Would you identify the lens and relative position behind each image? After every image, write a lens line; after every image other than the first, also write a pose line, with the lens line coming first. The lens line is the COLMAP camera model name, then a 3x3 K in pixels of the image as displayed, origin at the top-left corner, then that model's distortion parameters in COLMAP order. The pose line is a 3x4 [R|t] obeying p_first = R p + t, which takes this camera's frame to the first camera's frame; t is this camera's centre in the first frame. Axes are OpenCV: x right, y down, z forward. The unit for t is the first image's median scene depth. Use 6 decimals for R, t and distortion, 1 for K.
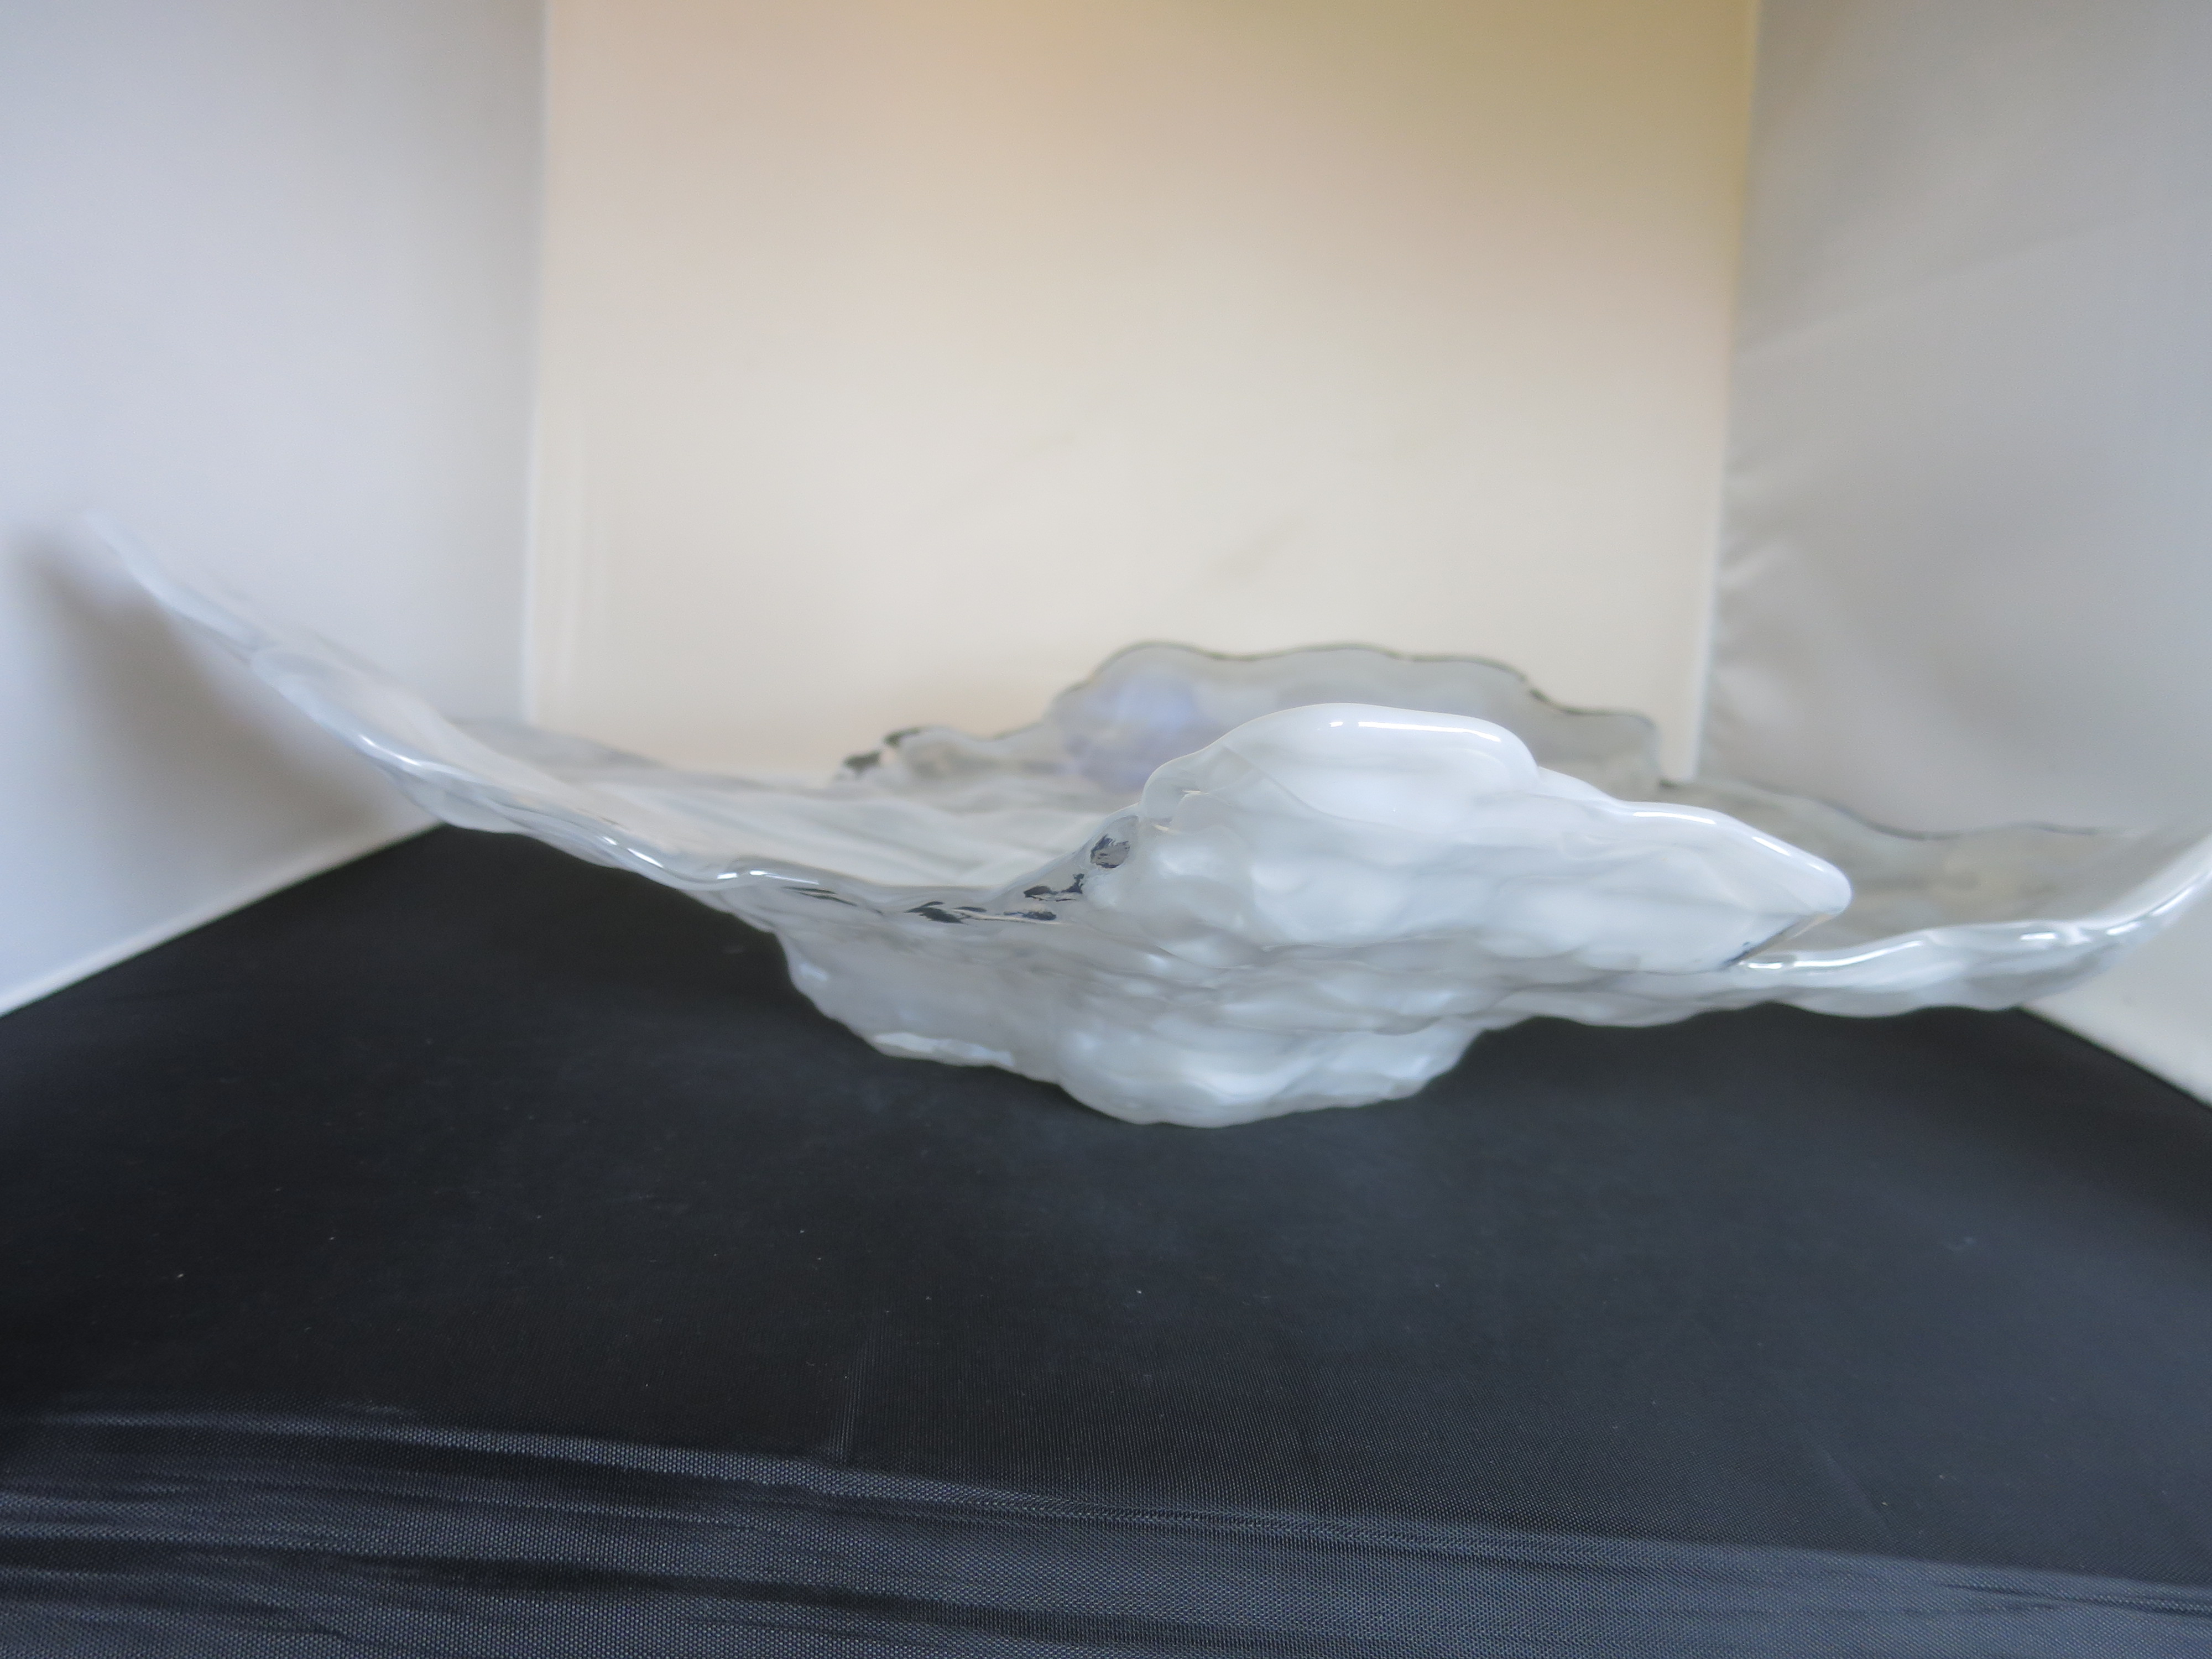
lens RADIAL K [[1537.2, 0, 1106.6], [0, 1537.2, 838.2], [0, 0, 1]] dist [-0.054249, 0.009178]
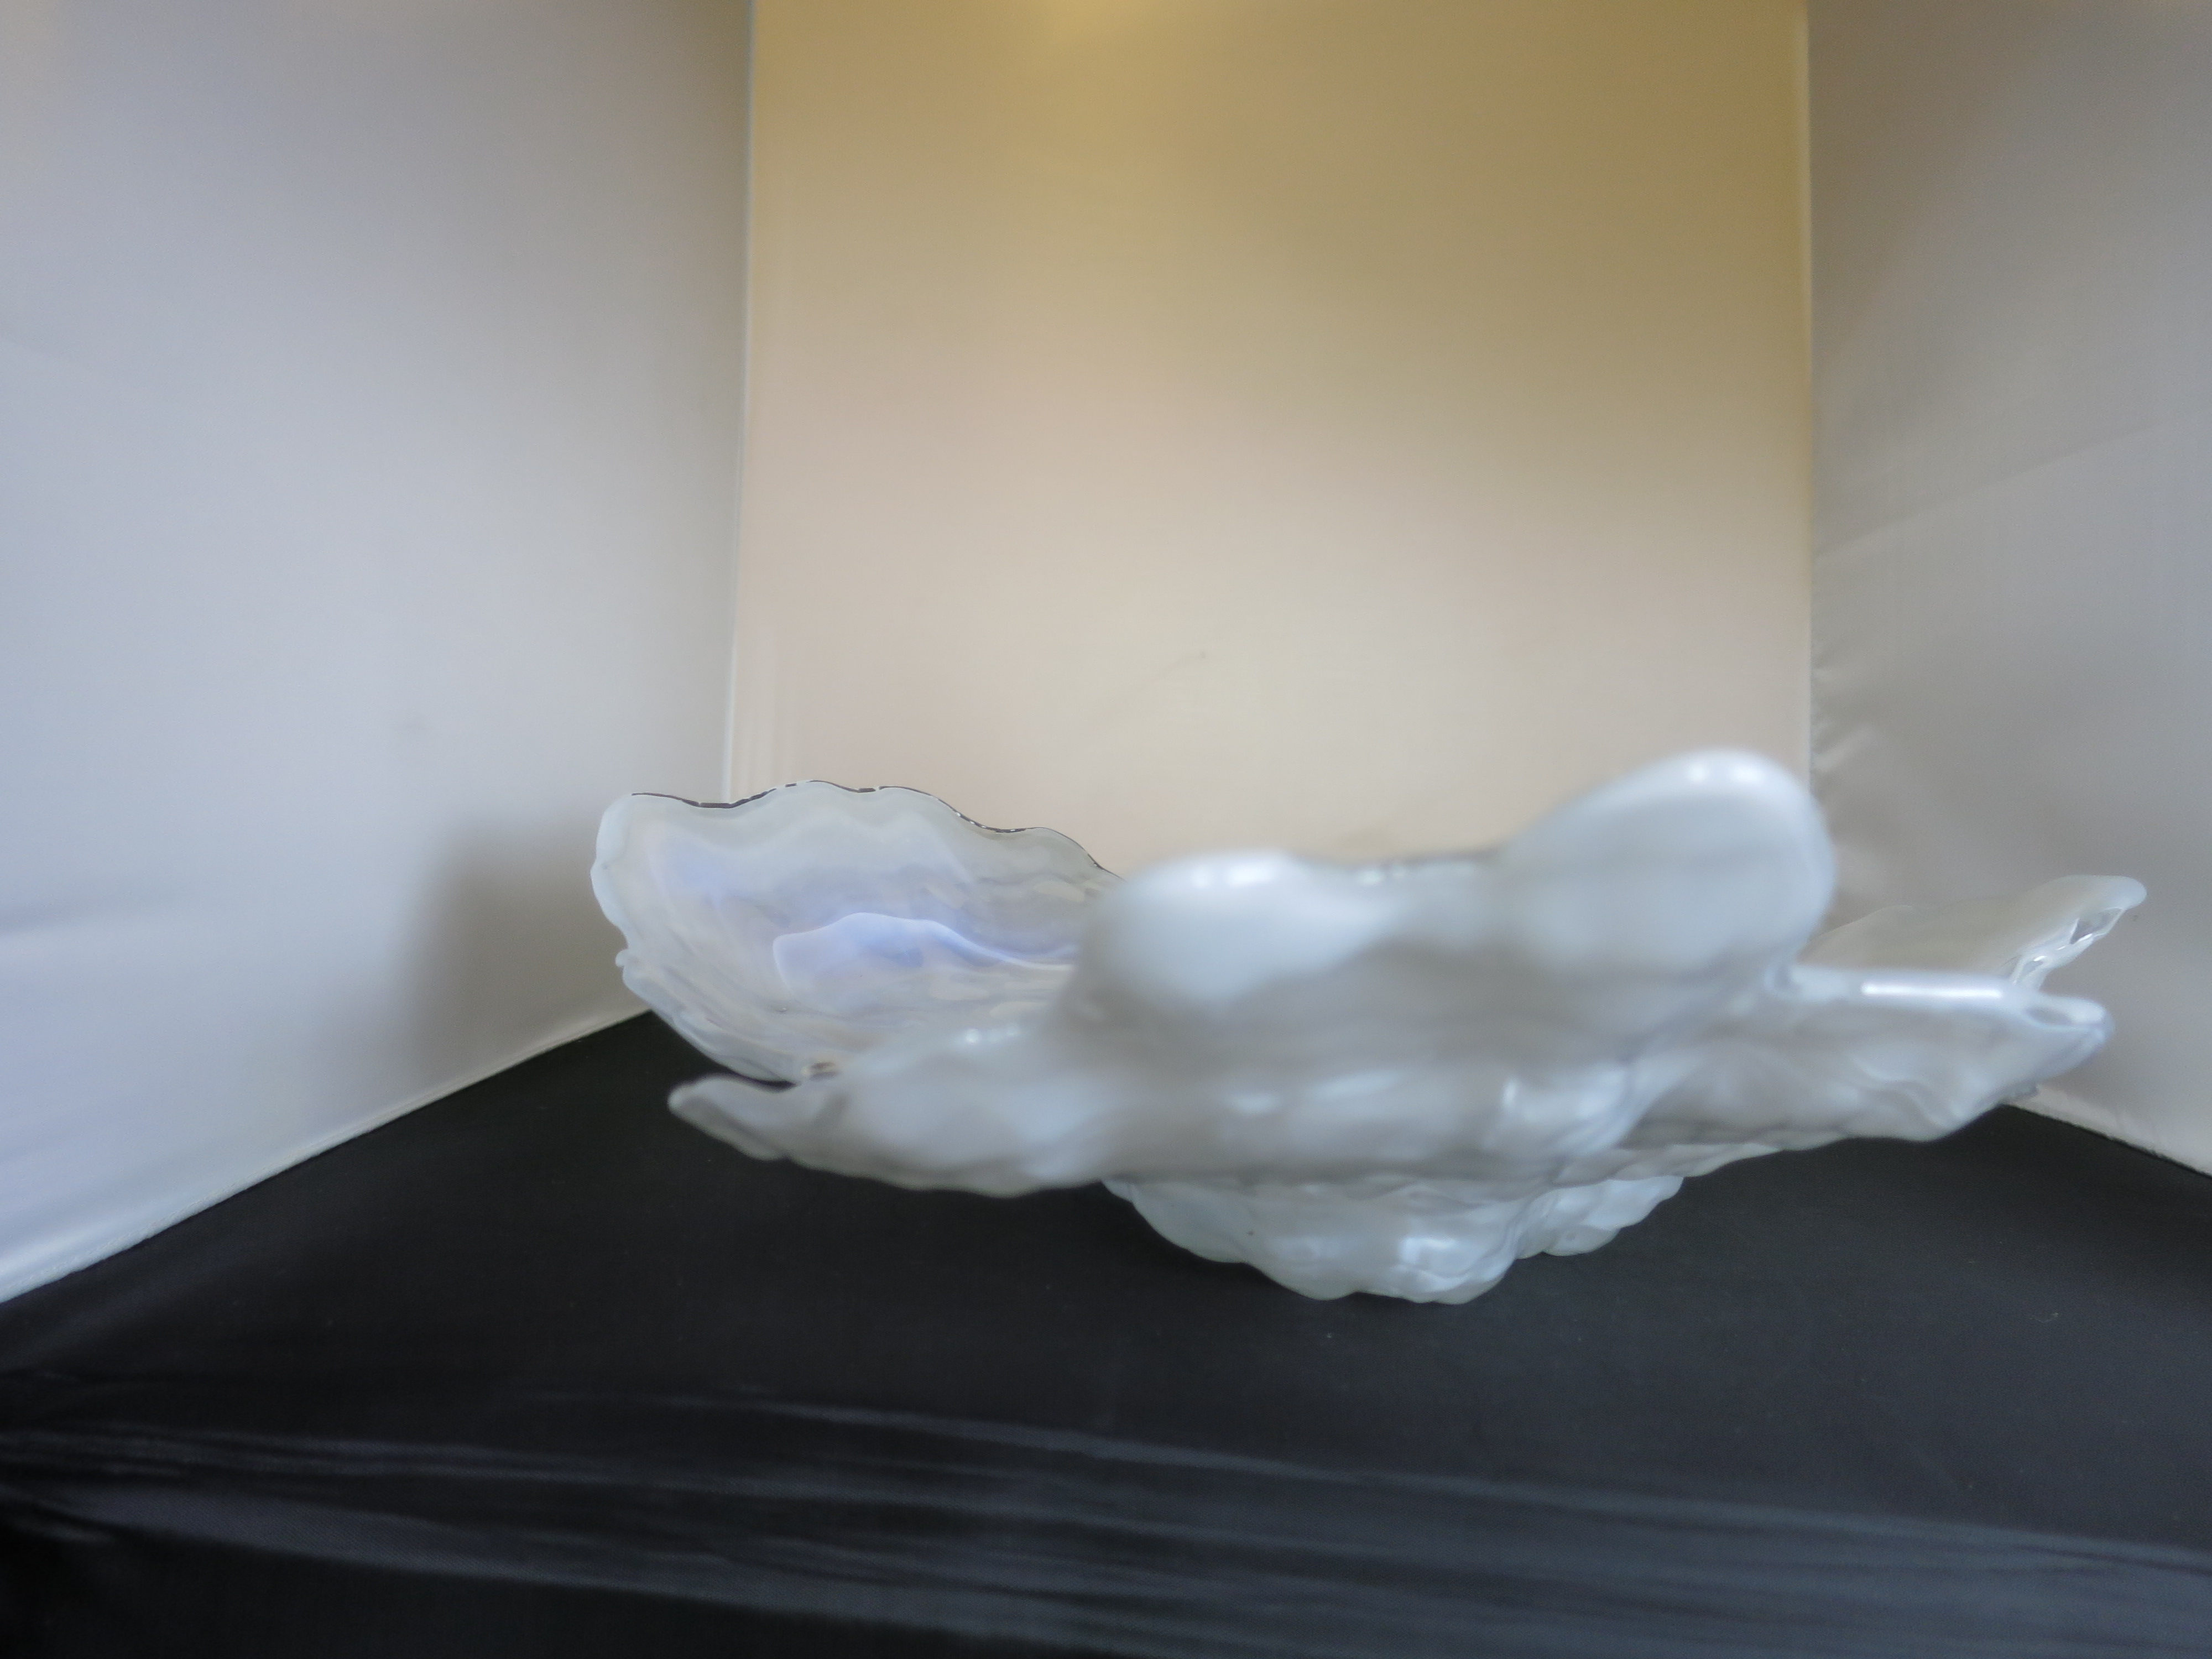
lens RADIAL K [[1537.2, 0, 1114.8], [0, 1537.2, 819.9], [0, 0, 1]] dist [-0.054249, 0.009178]
pose [[0.997695, -0.022226, -0.064115, -0.074093], [0.012235, 0.988273, -0.152204, 0.095916], [0.066746, 0.151069, 0.986267, -0.309624]]
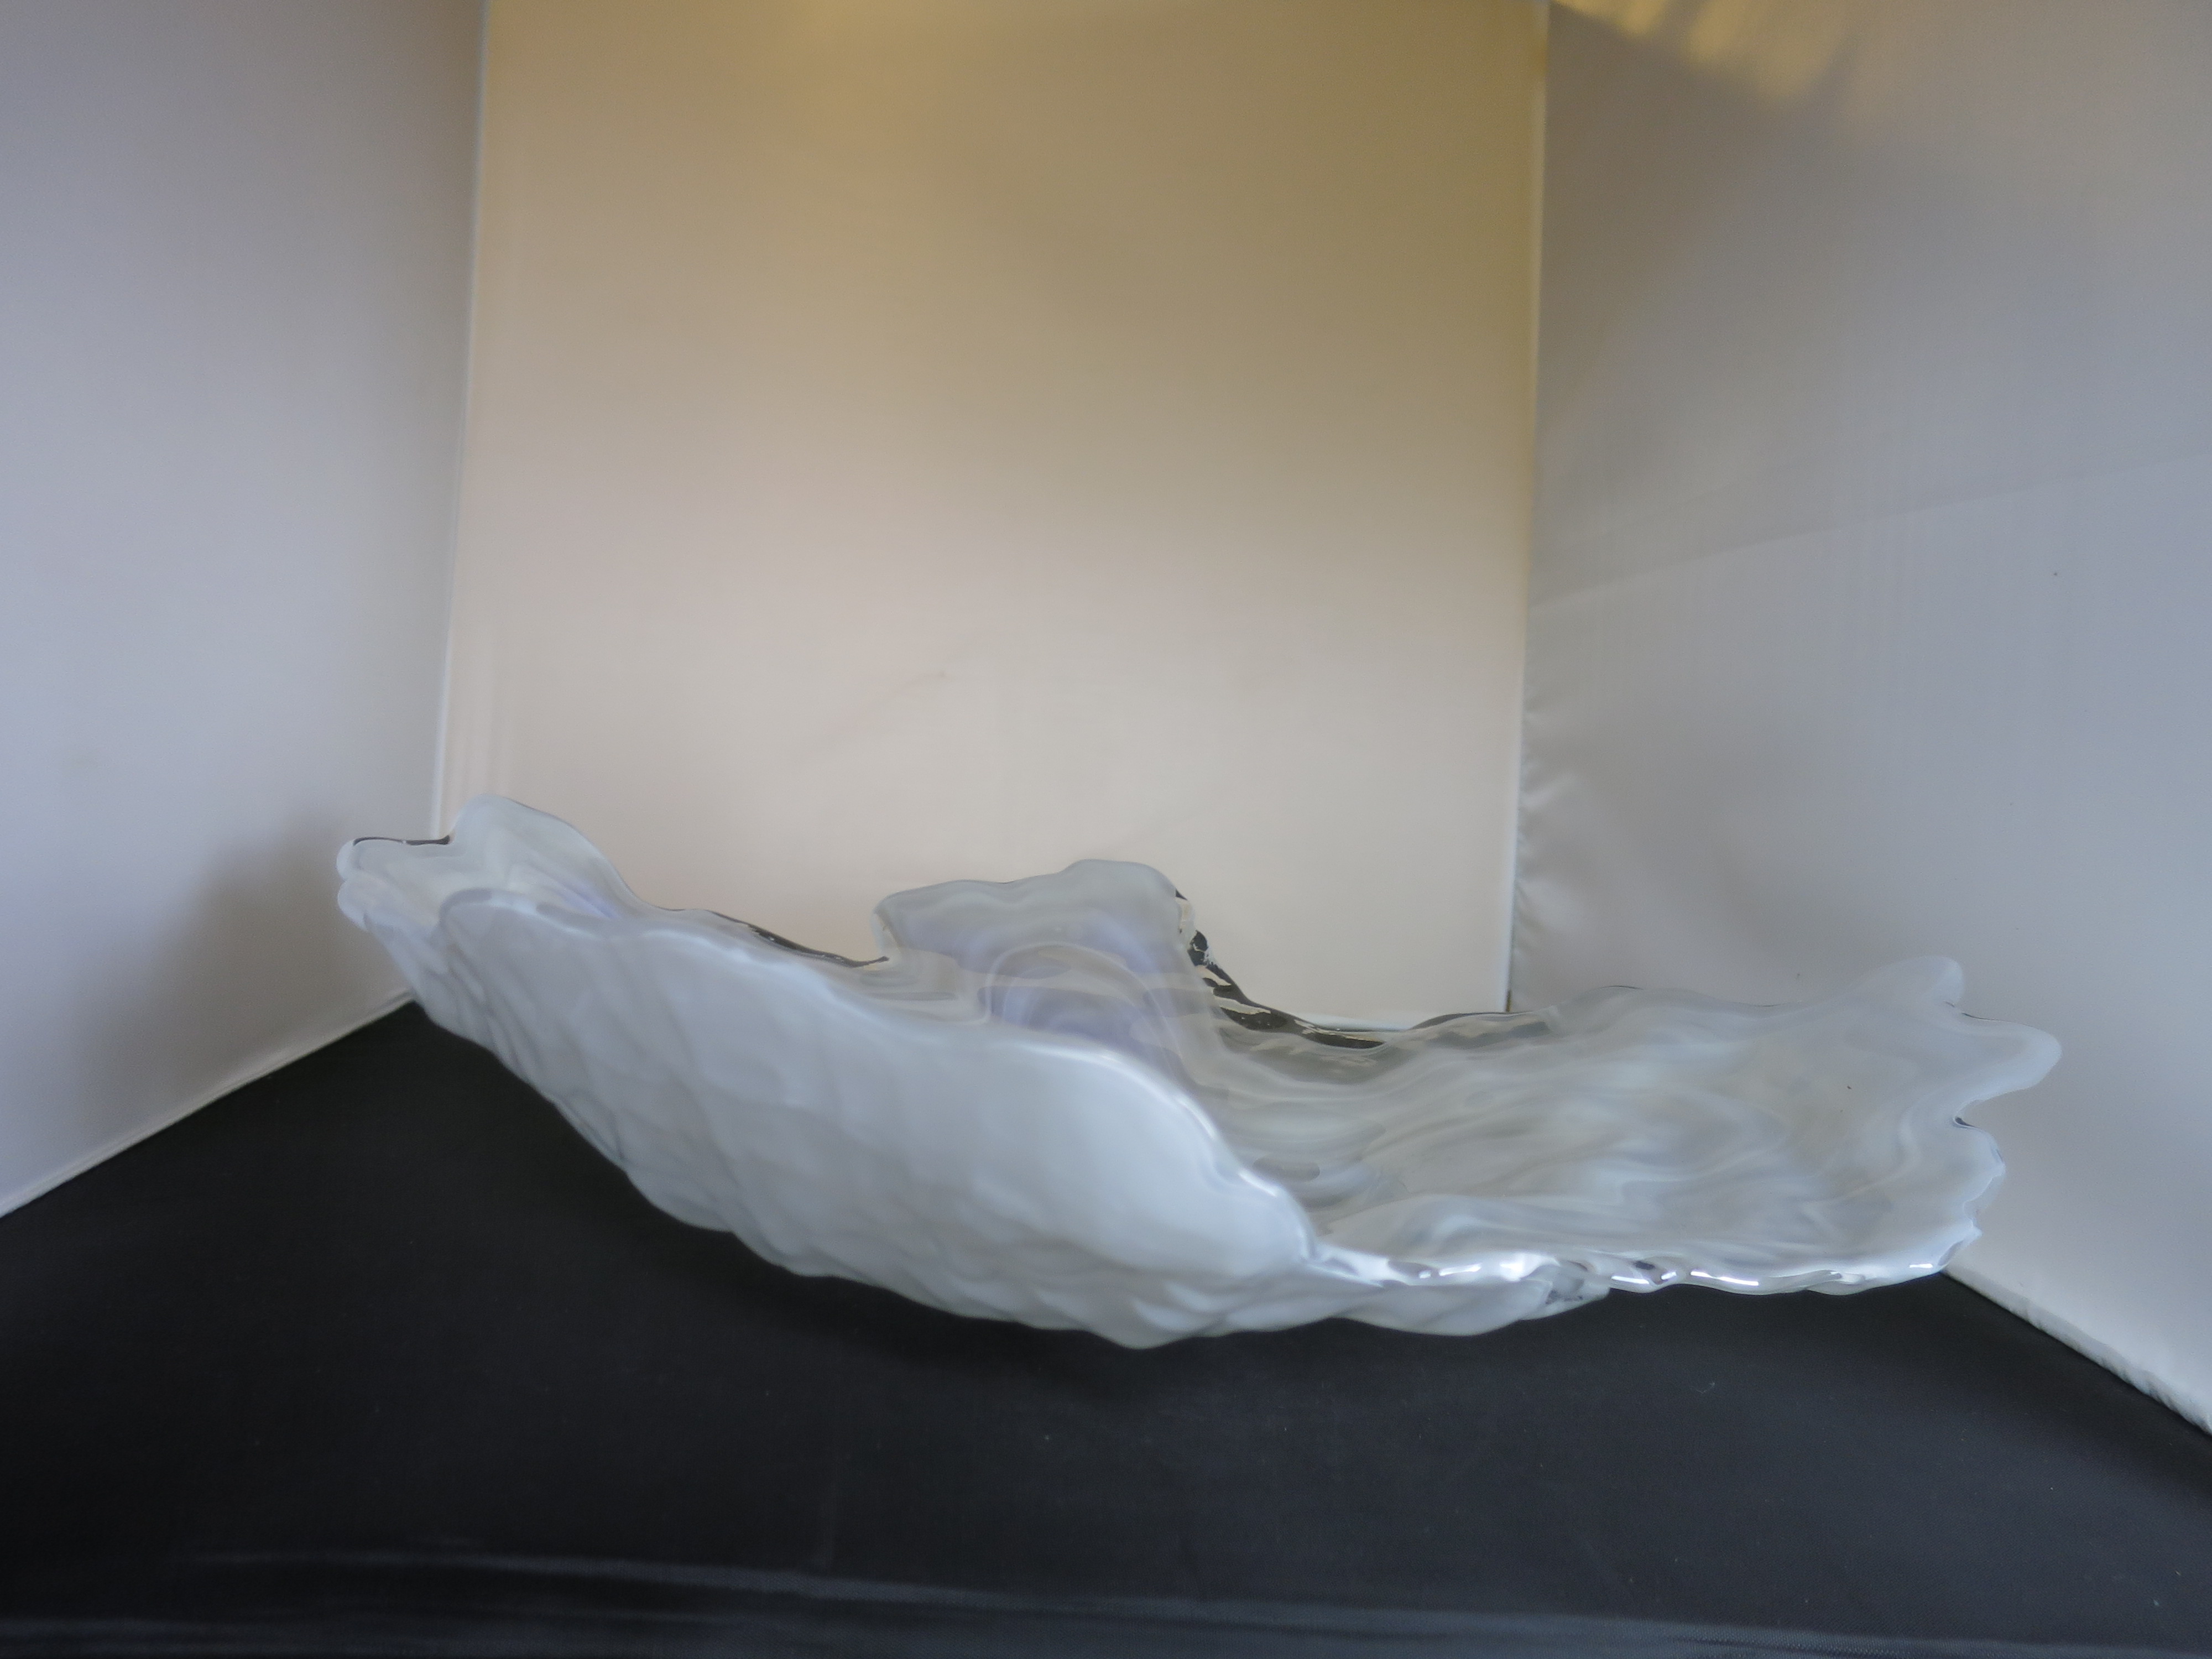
lens RADIAL K [[1537.2, 0, 1109.7], [0, 1537.2, 826.5], [0, 0, 1]] dist [-0.054249, 0.009178]
pose [[0.994588, 0.006361, 0.103706, -0.070947], [0.006745, 0.992065, -0.125541, -0.043028], [-0.103682, 0.125561, 0.986653, -0.331553]]
